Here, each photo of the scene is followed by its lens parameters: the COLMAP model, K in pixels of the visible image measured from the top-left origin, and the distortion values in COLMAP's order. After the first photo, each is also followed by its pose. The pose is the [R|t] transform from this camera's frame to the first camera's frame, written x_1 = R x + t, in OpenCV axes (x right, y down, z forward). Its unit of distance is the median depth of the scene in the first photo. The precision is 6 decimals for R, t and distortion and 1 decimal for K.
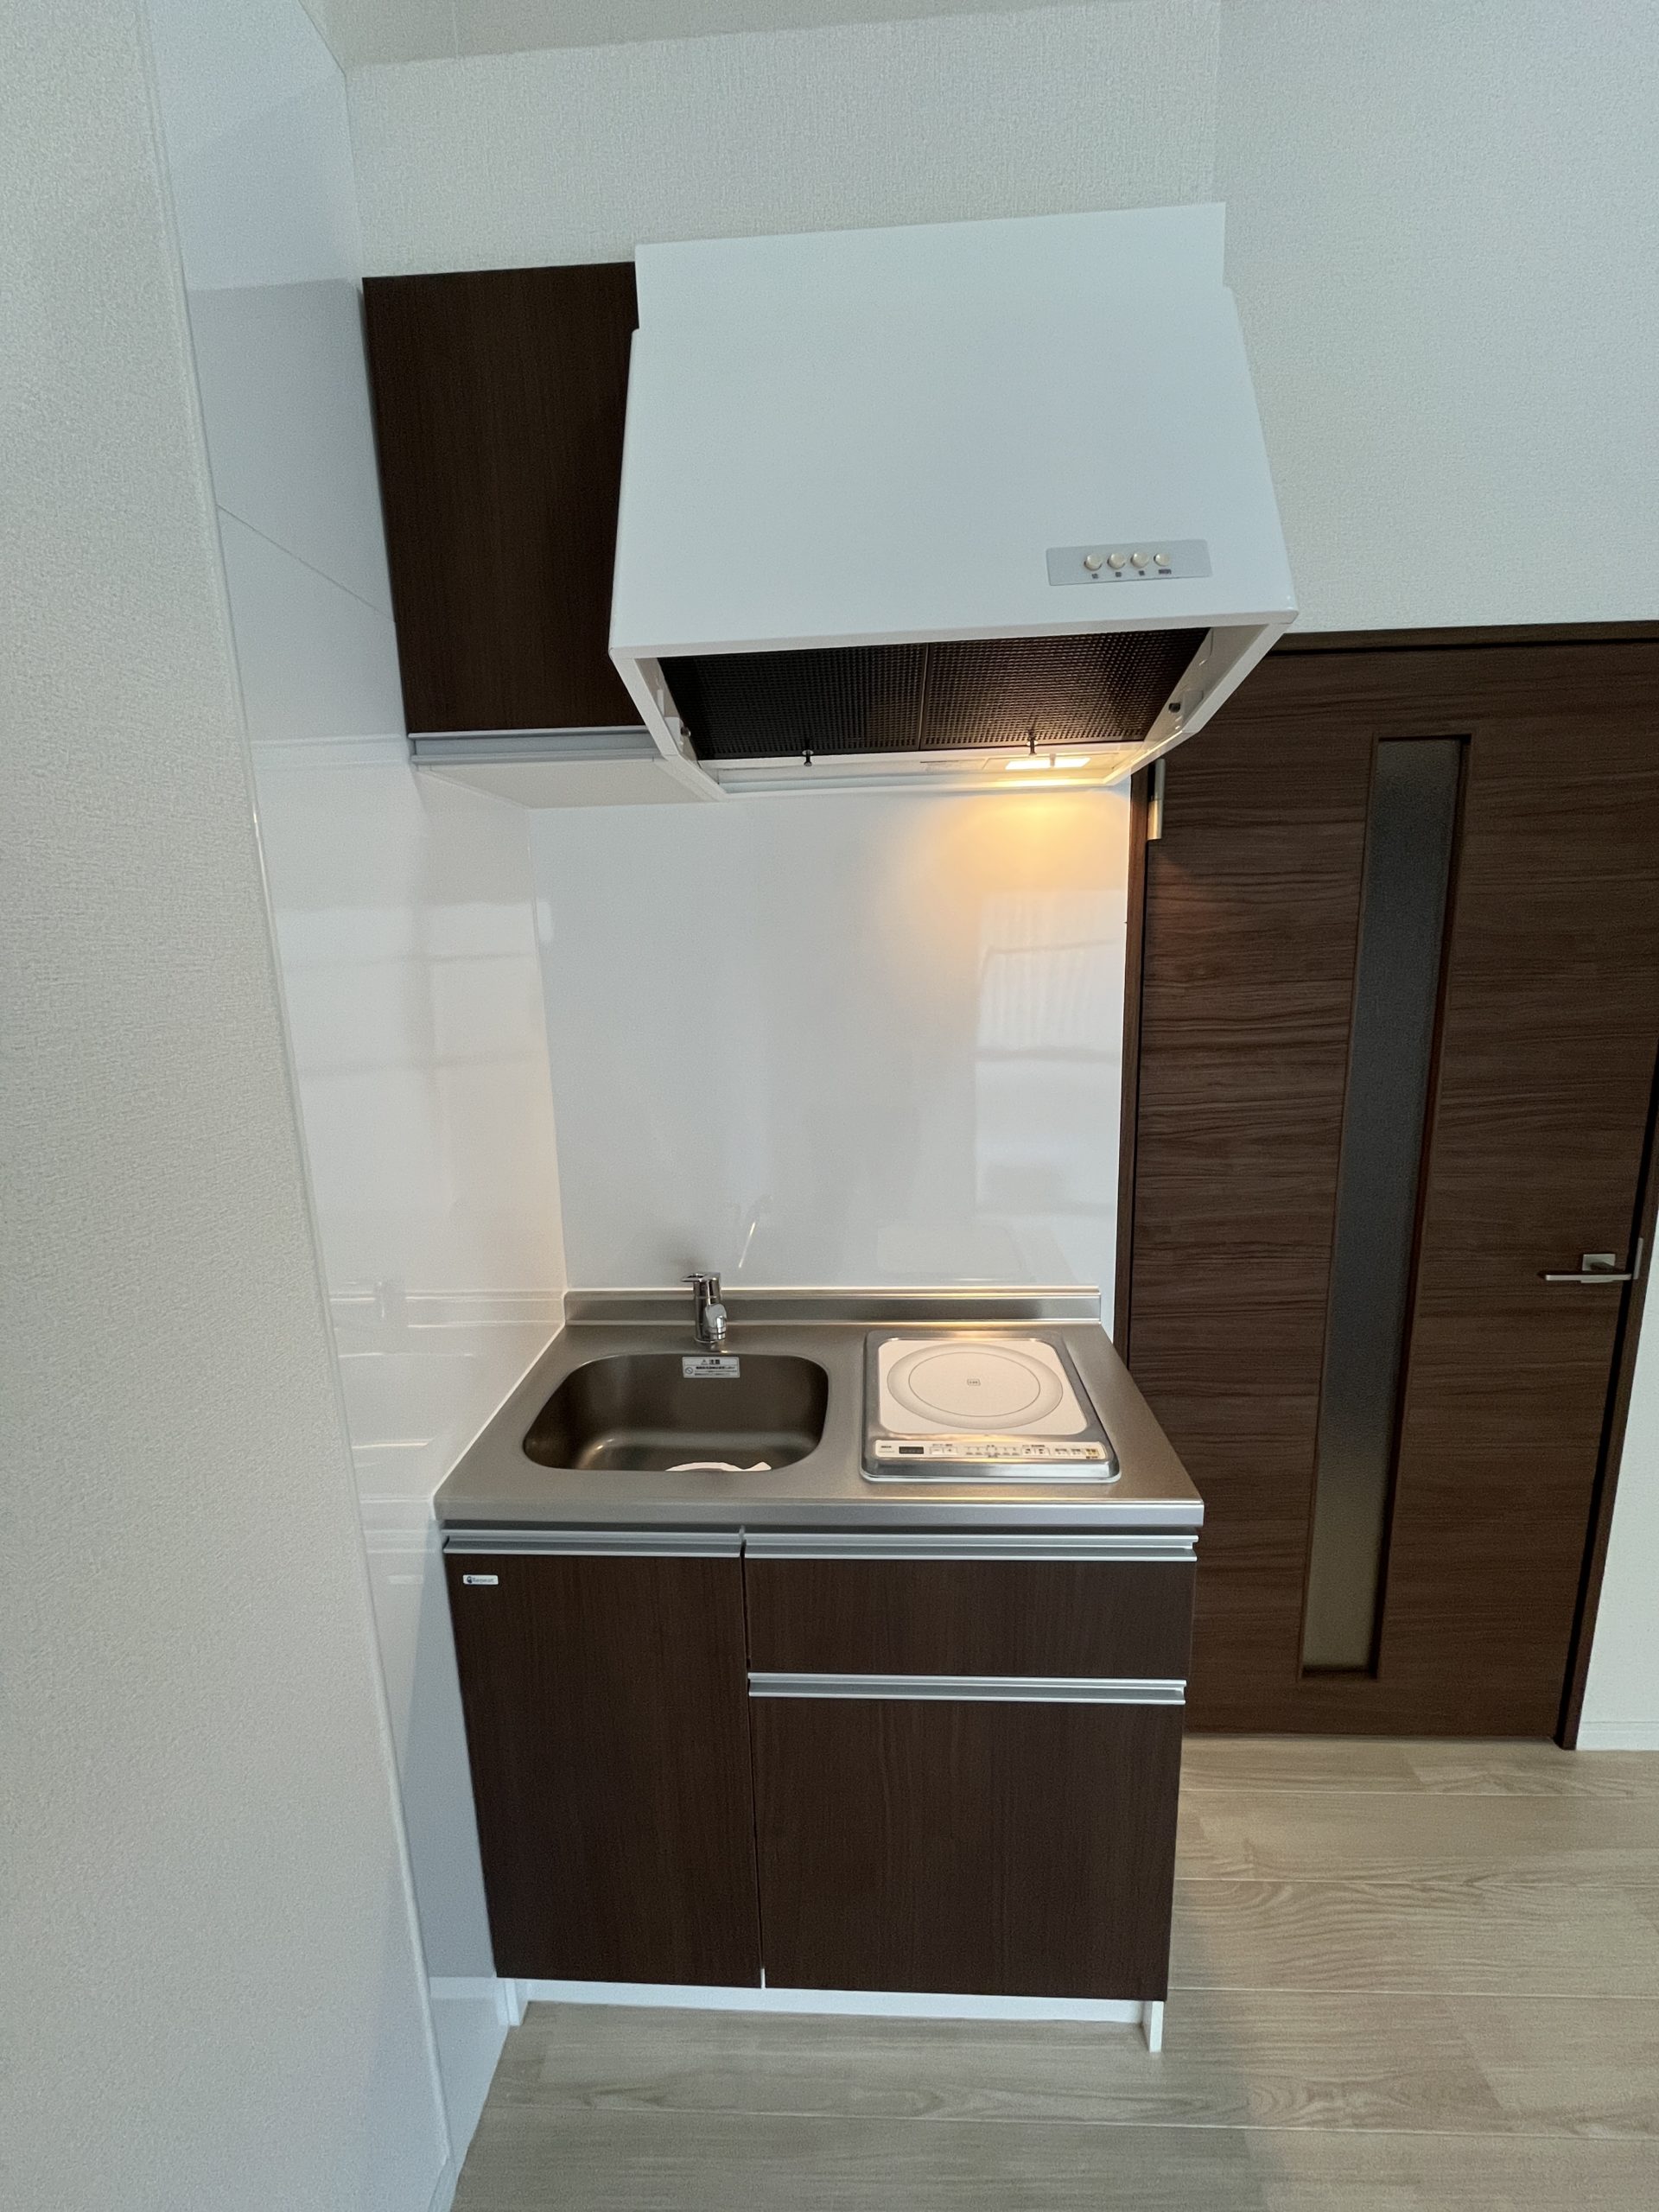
lens RADIAL K [[894.2, 0, 831.3], [0, 894.2, 1094.8], [0, 0, 1]] dist [-0.007389, 0.000420]
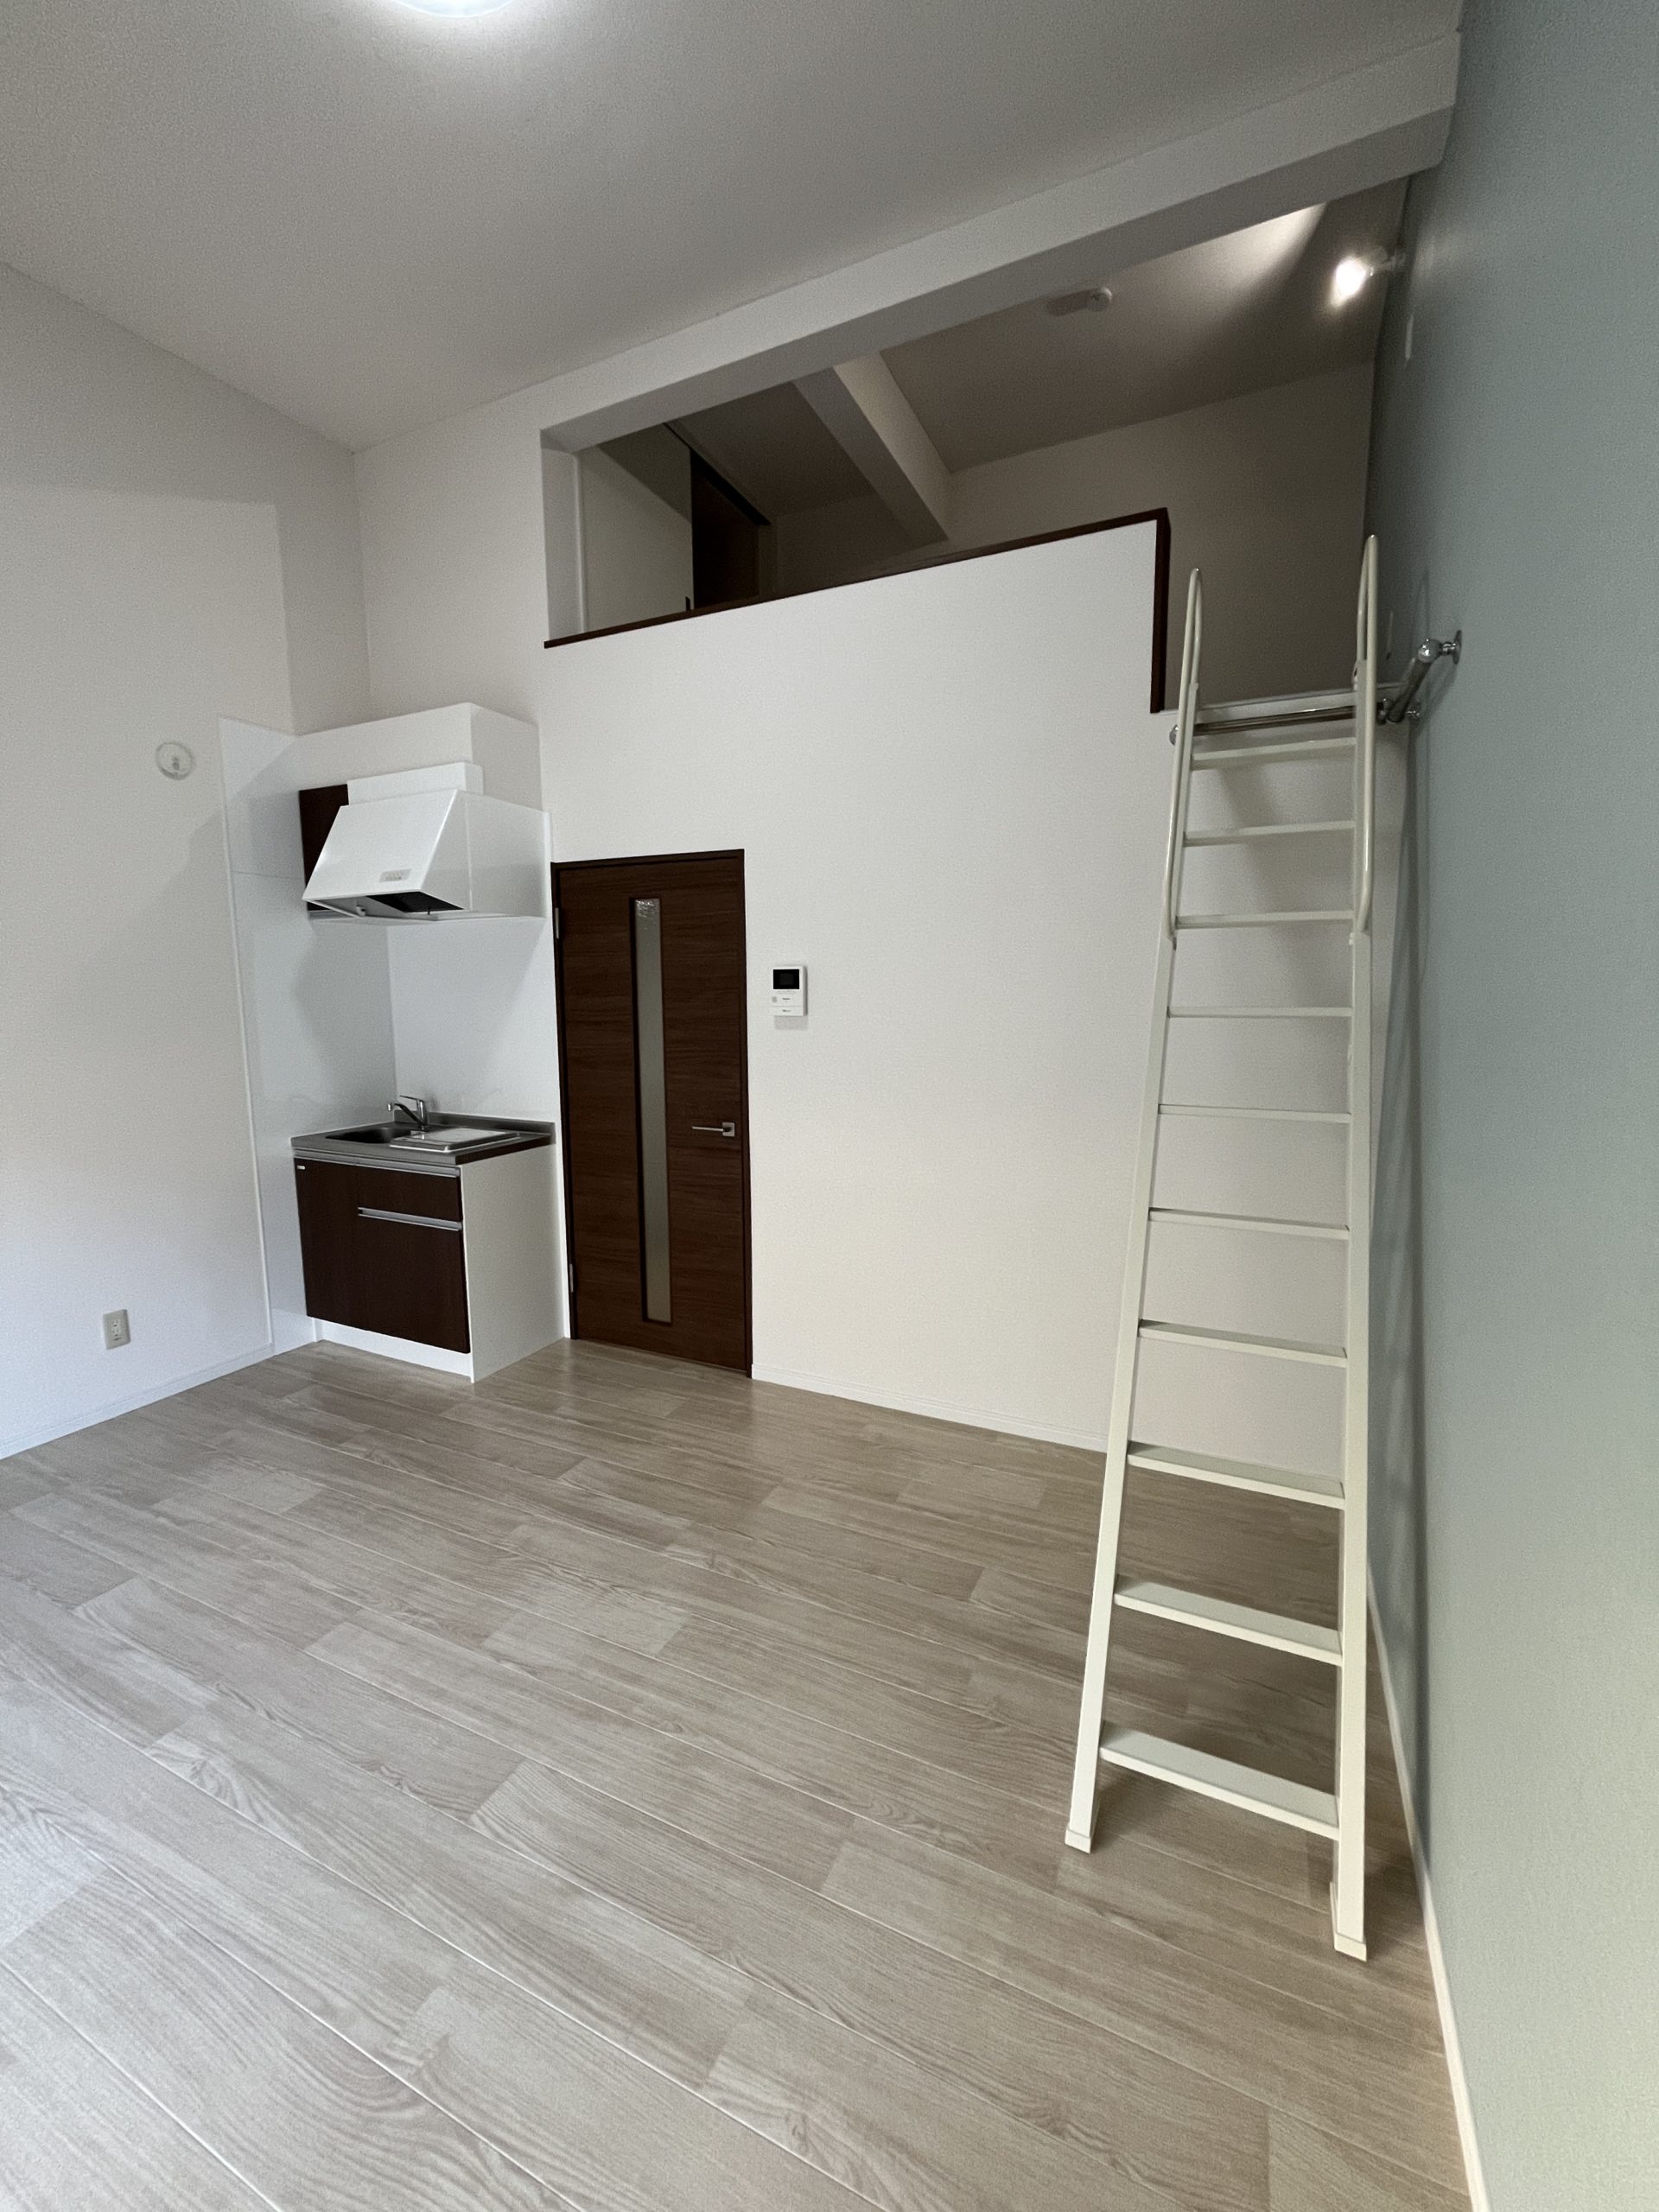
lens RADIAL K [[894.2, 0, 831.3], [0, 894.2, 1094.8], [0, 0, 1]] dist [-0.007389, 0.000420]
pose [[0.925056, 0.071670, -0.373007, 1.945649], [-0.097666, 0.993899, -0.051244, 0.201920], [0.367059, 0.083834, 0.926412, -0.988501]]
